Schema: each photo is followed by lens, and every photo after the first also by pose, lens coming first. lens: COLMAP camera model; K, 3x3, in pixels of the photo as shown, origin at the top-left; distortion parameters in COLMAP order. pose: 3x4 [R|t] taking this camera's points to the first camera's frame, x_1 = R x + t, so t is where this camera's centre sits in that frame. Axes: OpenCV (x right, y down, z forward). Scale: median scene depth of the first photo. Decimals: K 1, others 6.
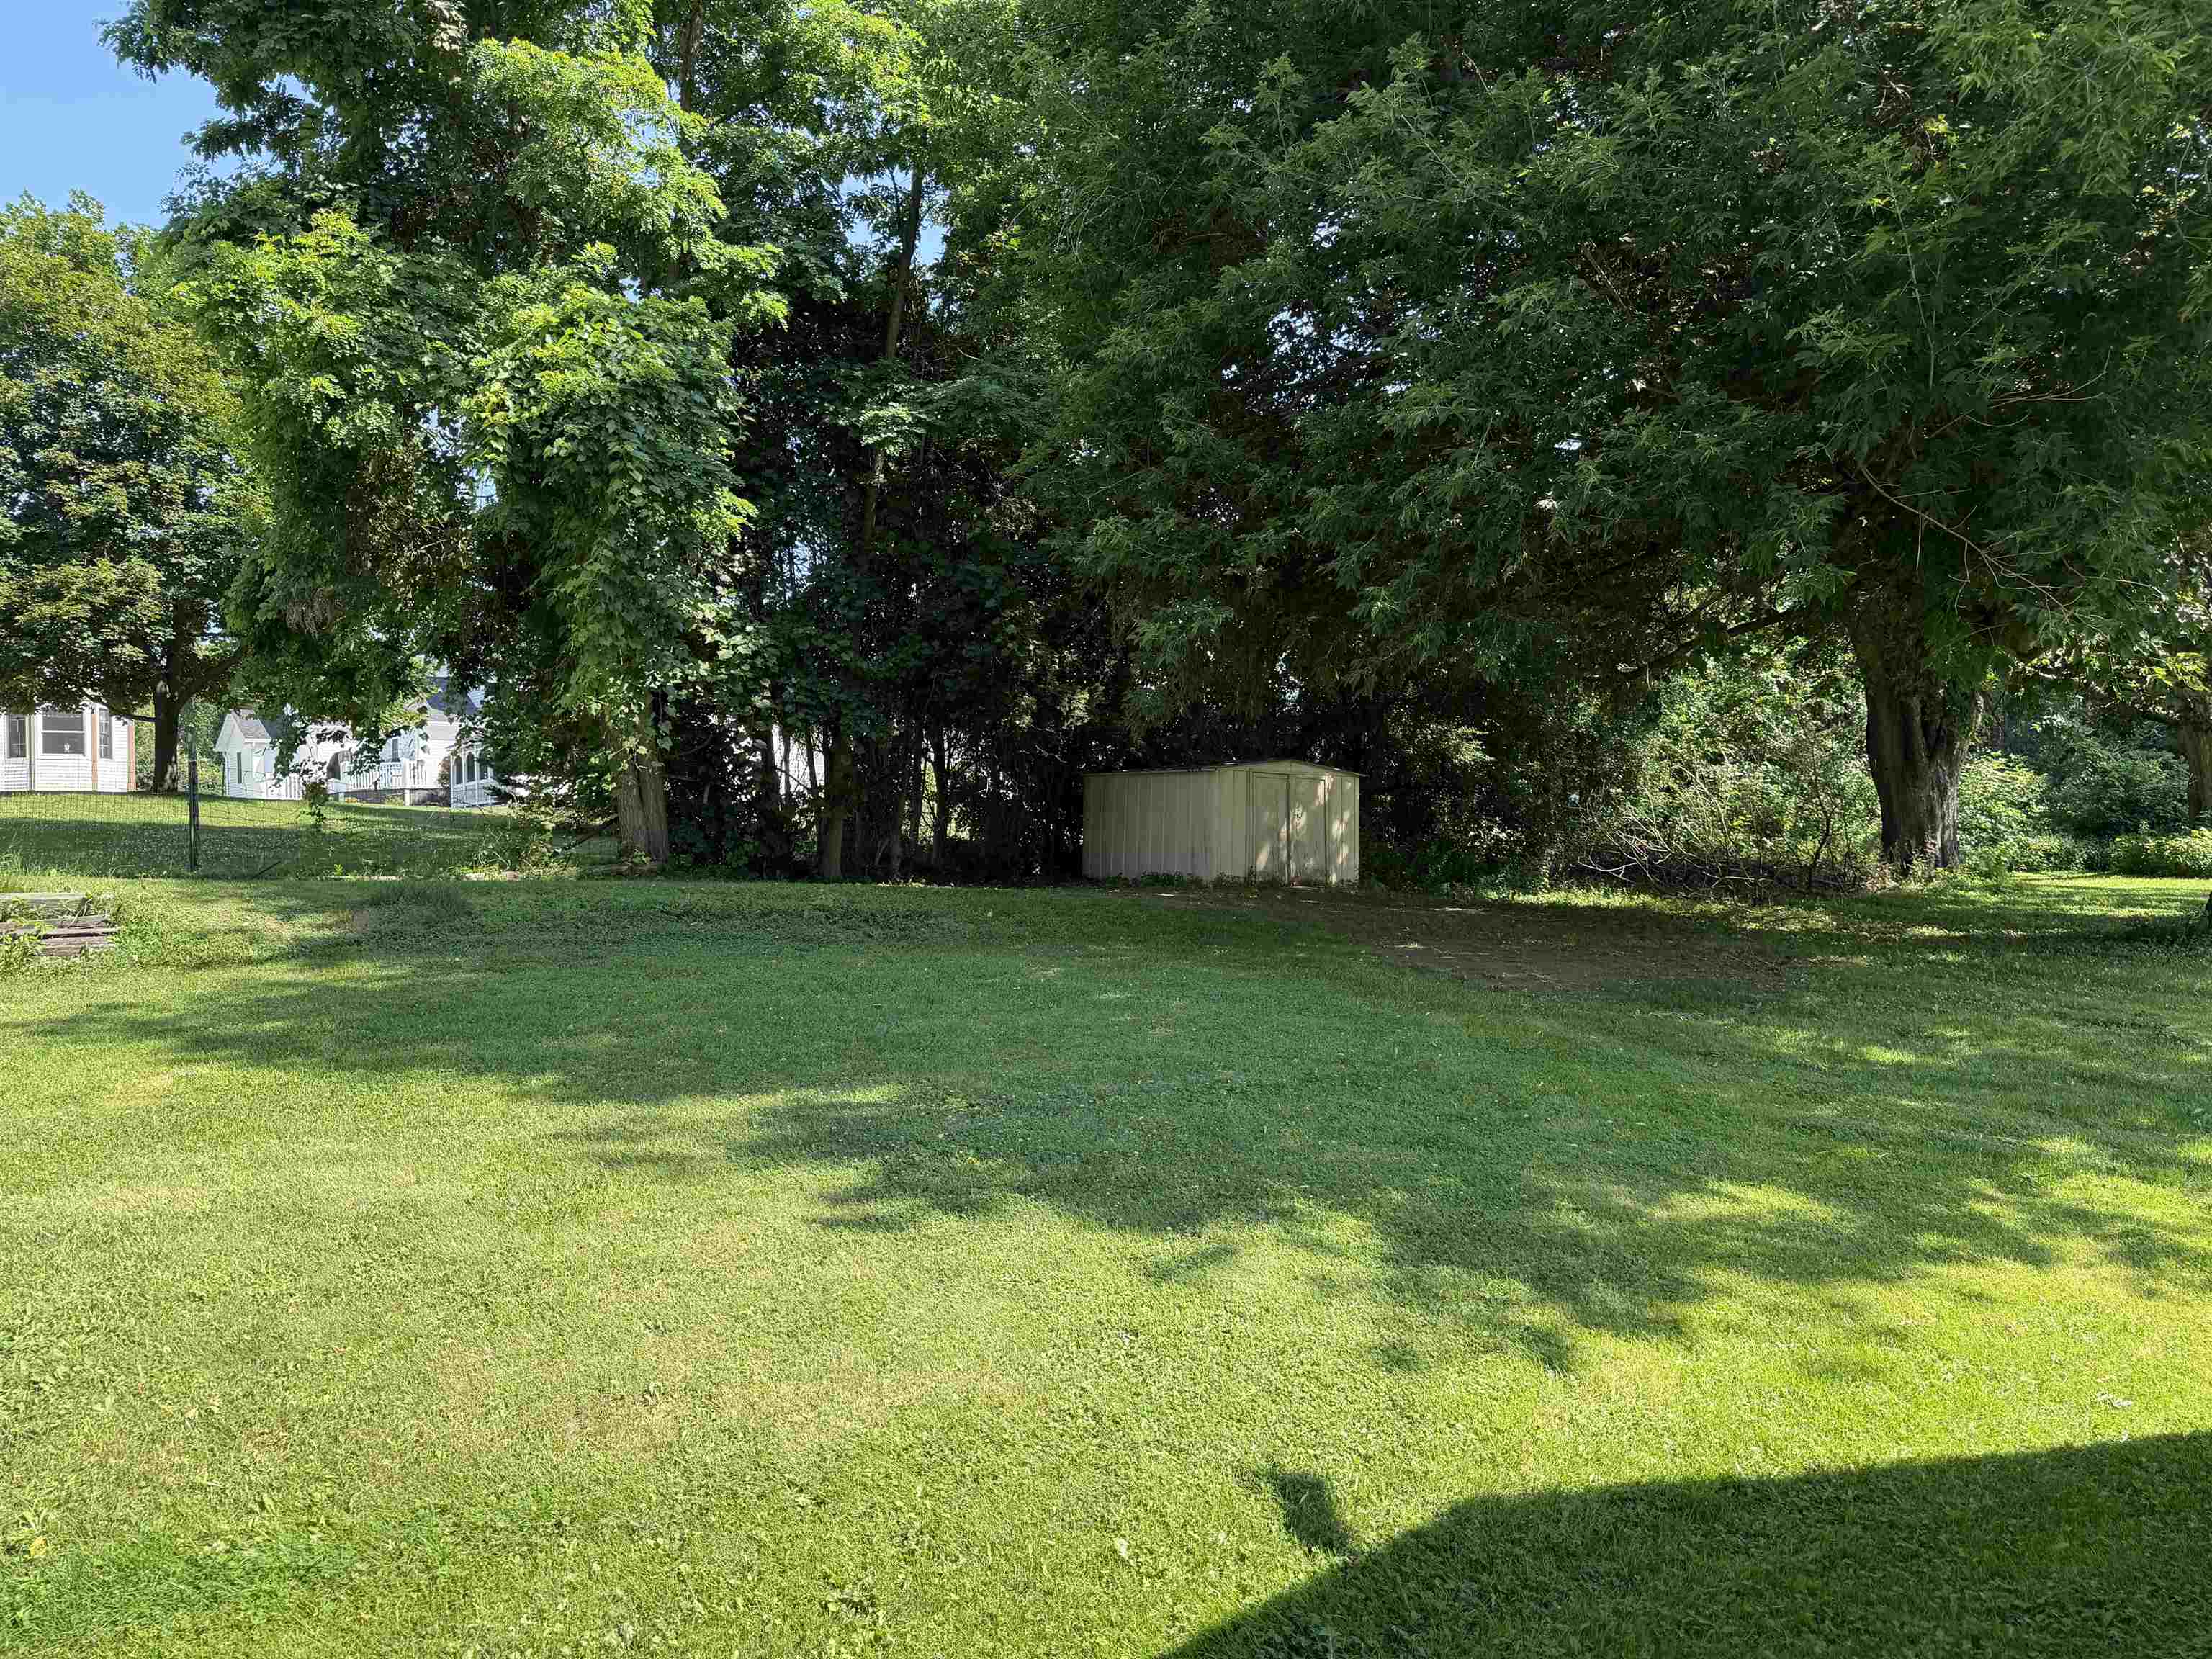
lens RADIAL K [[1612.9, 0, 1096.4], [0, 1612.9, 828.5], [0, 0, 1]] dist [0.128374, -0.192837]
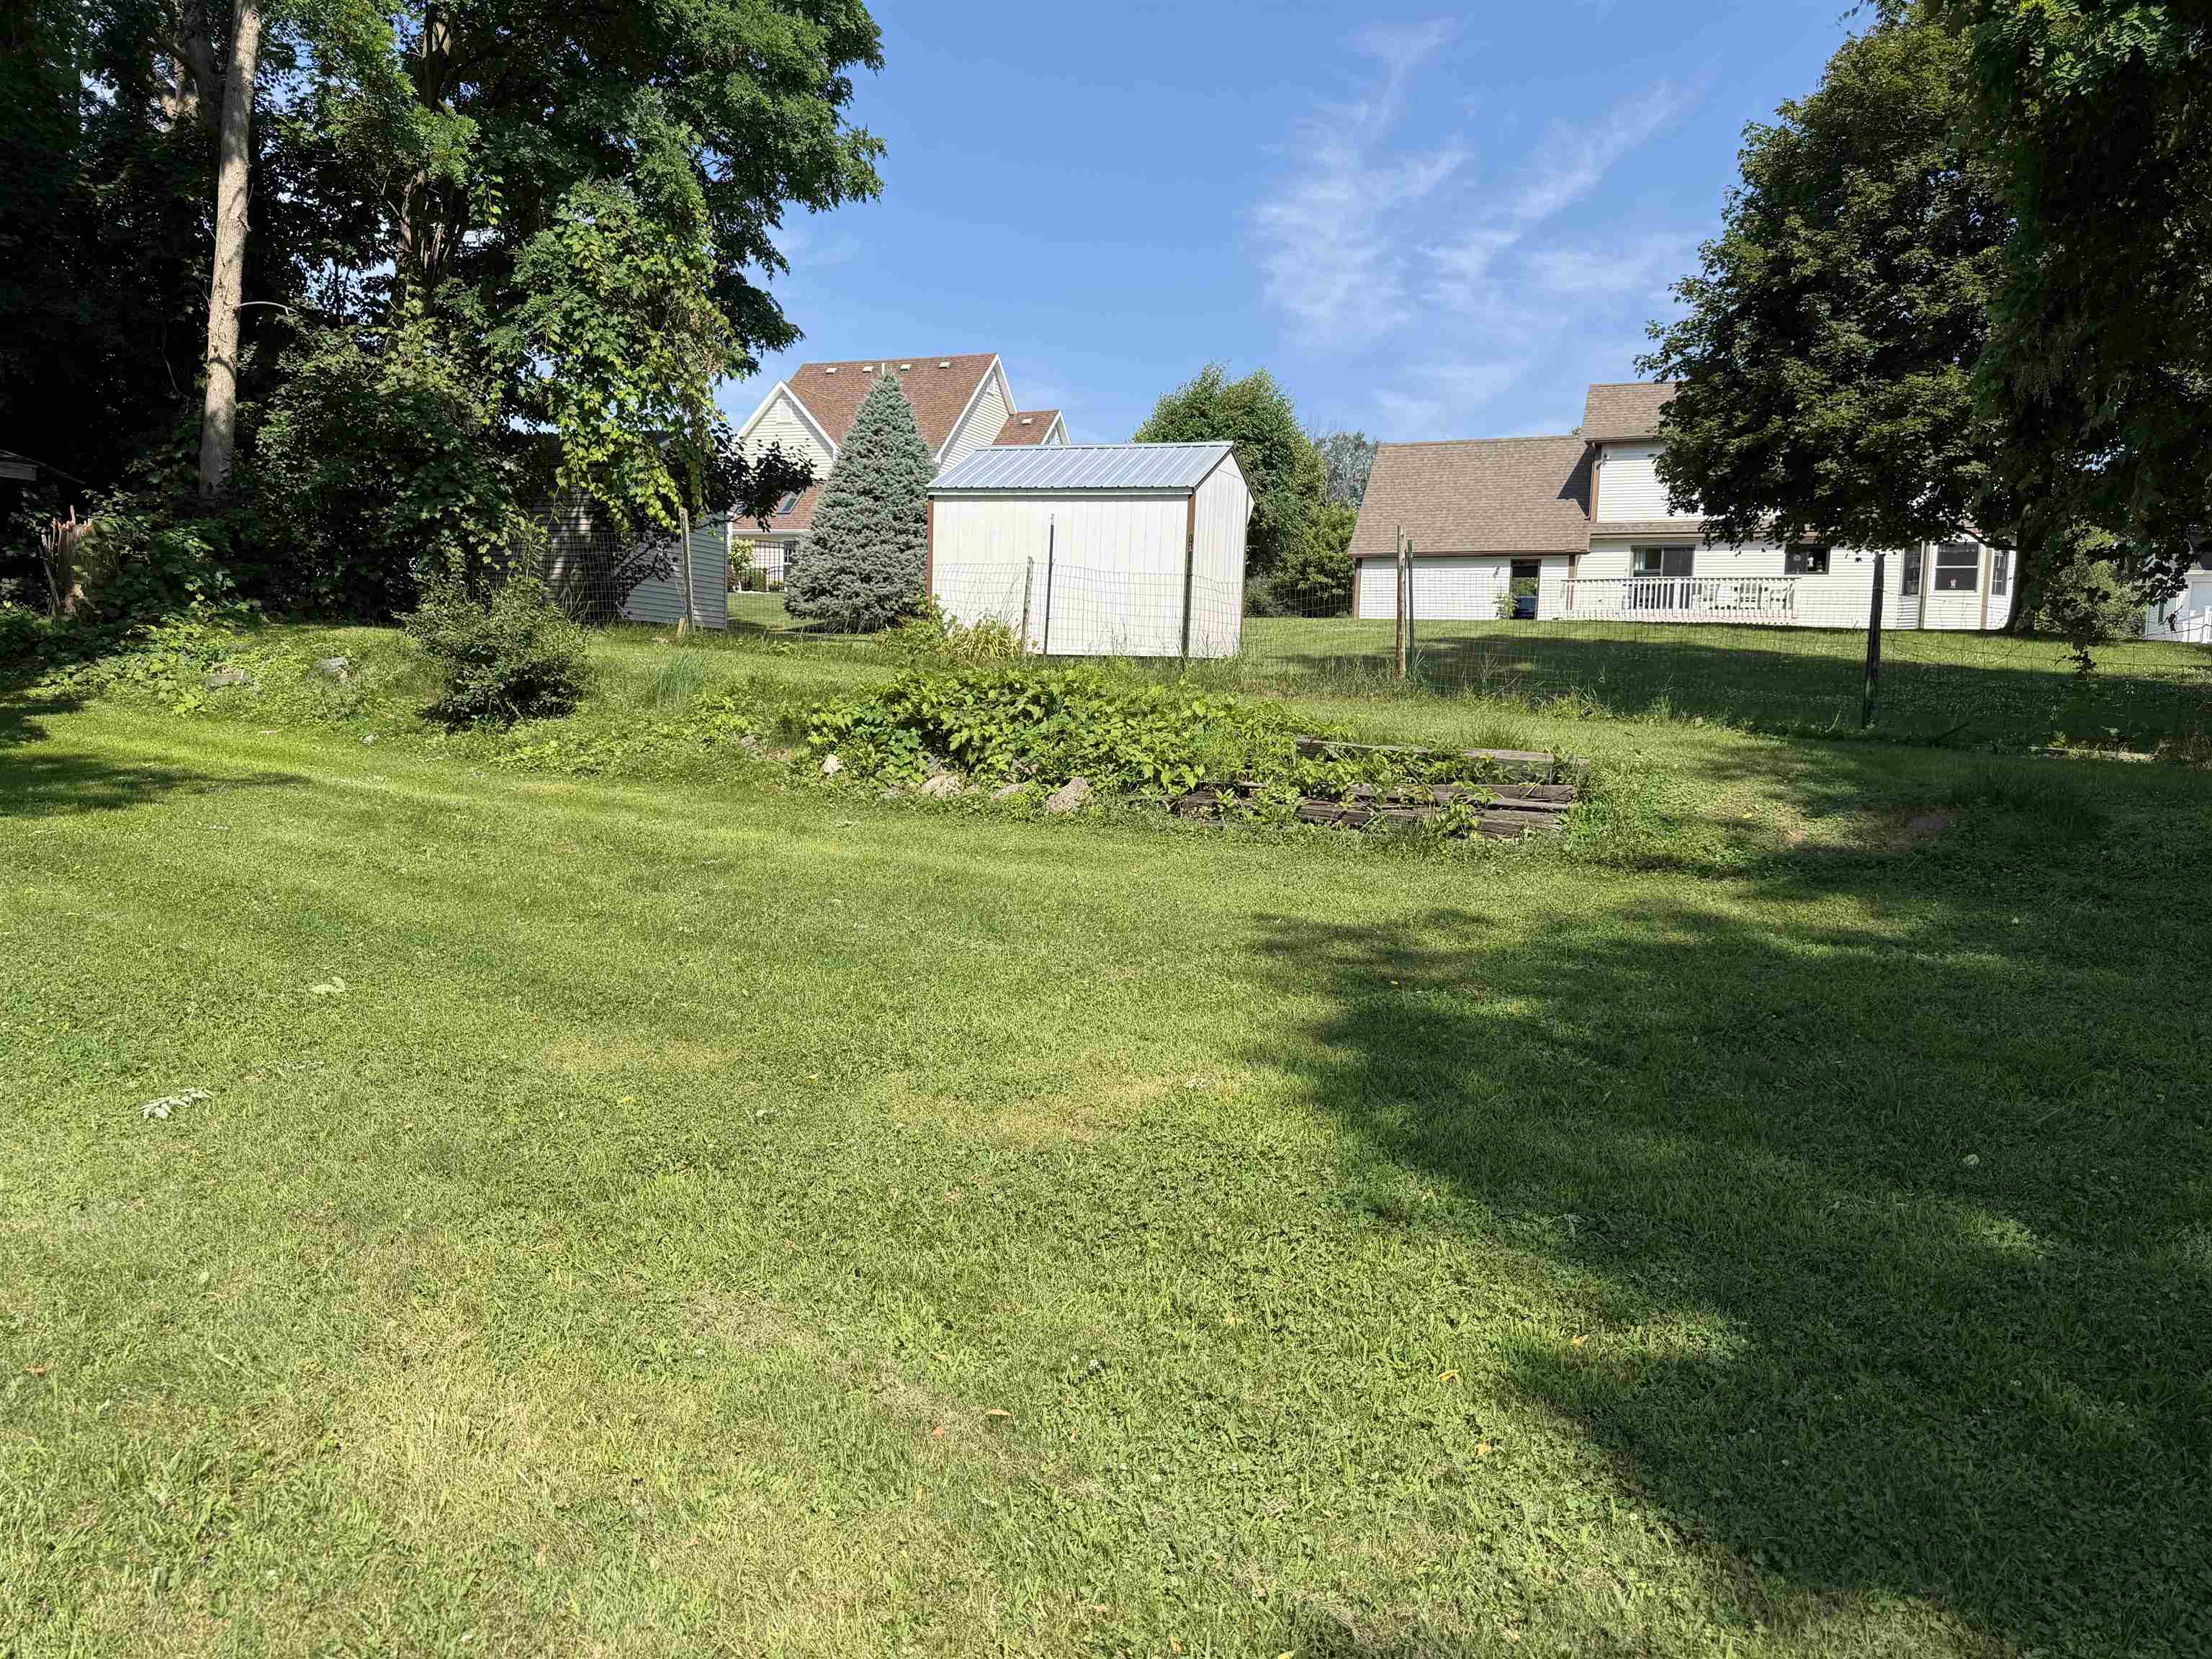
lens RADIAL K [[1612.9, 0, 1096.4], [0, 1612.9, 828.5], [0, 0, 1]] dist [0.128374, -0.192837]
pose [[0.481925, 0.122287, -0.867637, -0.024052], [-0.039205, 0.992231, 0.118072, -0.002083], [0.875335, -0.022886, 0.482975, 0.160772]]
